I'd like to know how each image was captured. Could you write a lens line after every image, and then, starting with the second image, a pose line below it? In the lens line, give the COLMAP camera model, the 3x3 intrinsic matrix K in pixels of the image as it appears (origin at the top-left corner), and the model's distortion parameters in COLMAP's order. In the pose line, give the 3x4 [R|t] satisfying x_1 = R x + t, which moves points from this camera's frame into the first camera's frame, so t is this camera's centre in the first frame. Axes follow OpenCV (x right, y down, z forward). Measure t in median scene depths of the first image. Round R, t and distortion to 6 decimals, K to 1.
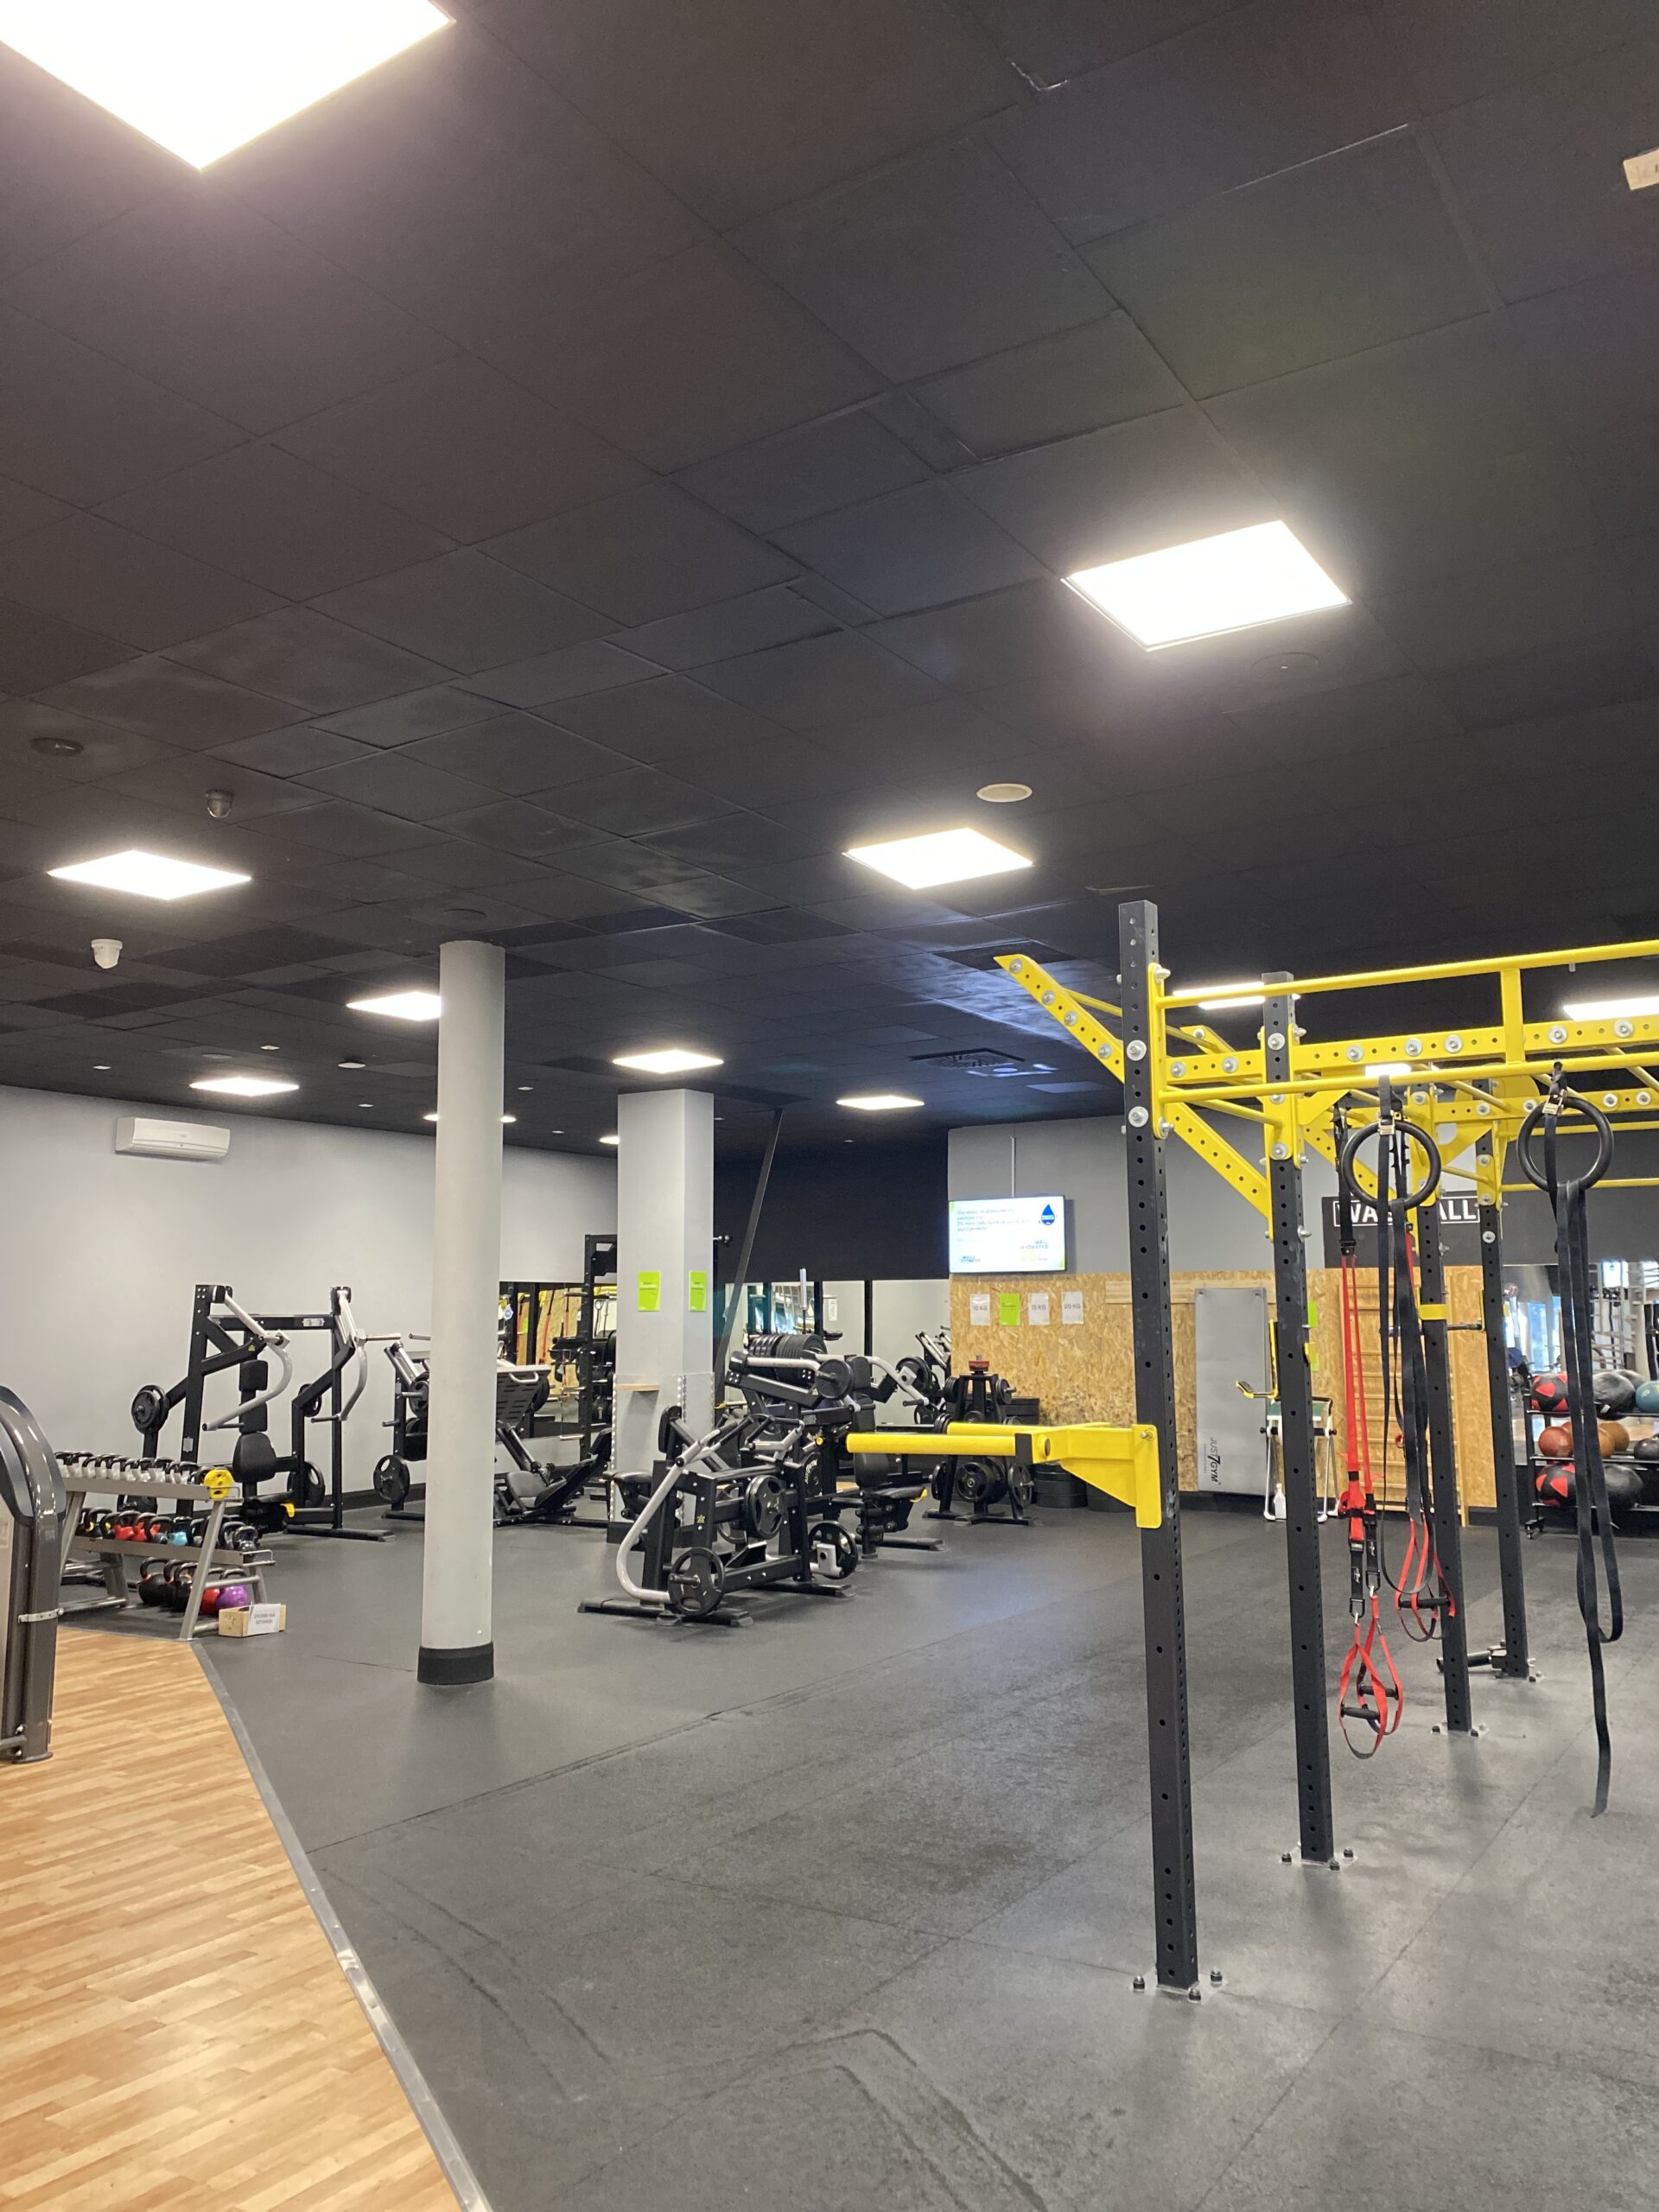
lens RADIAL K [[1699.4, 0, 832.1], [0, 1699.4, 1086.7], [0, 0, 1]] dist [0.040822, -0.010912]
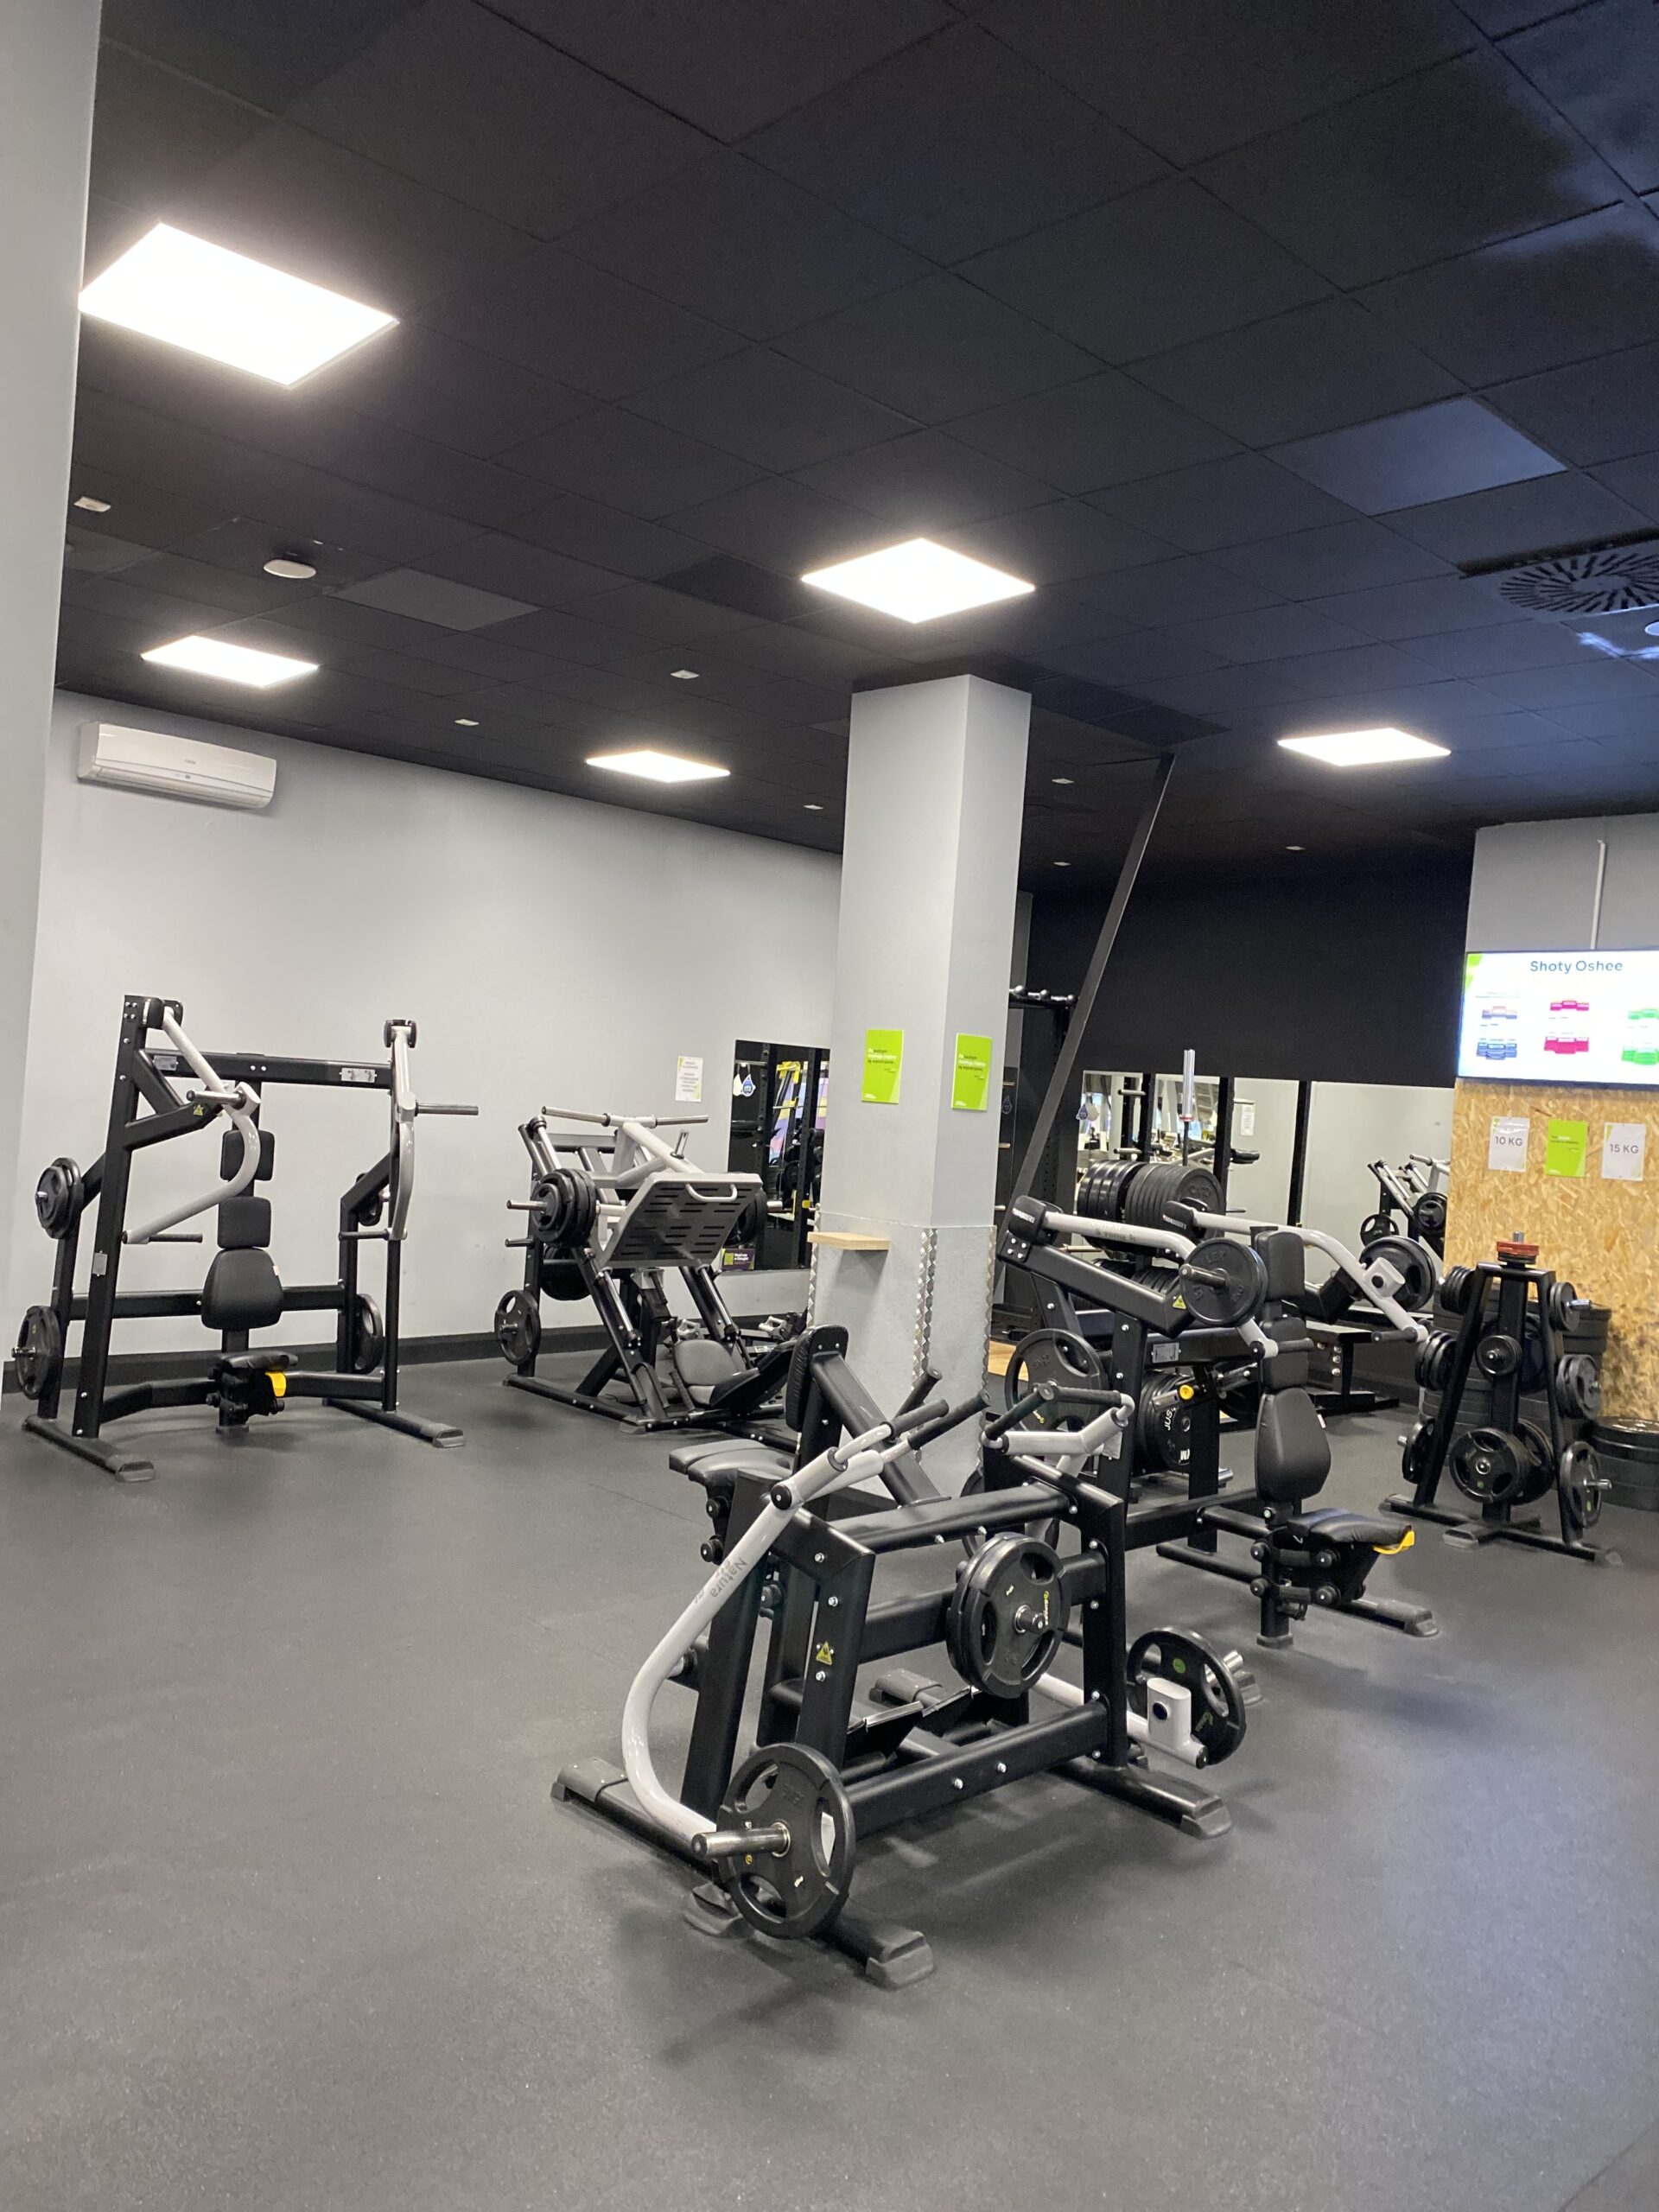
lens RADIAL K [[1699.4, 0, 832.1], [0, 1699.4, 1086.7], [0, 0, 1]] dist [0.040822, -0.010912]
pose [[0.967262, 0.075527, -0.242282, 0.005926], [-0.044688, 0.990460, 0.130350, 0.059659], [0.249816, -0.115256, 0.961410, 0.495306]]
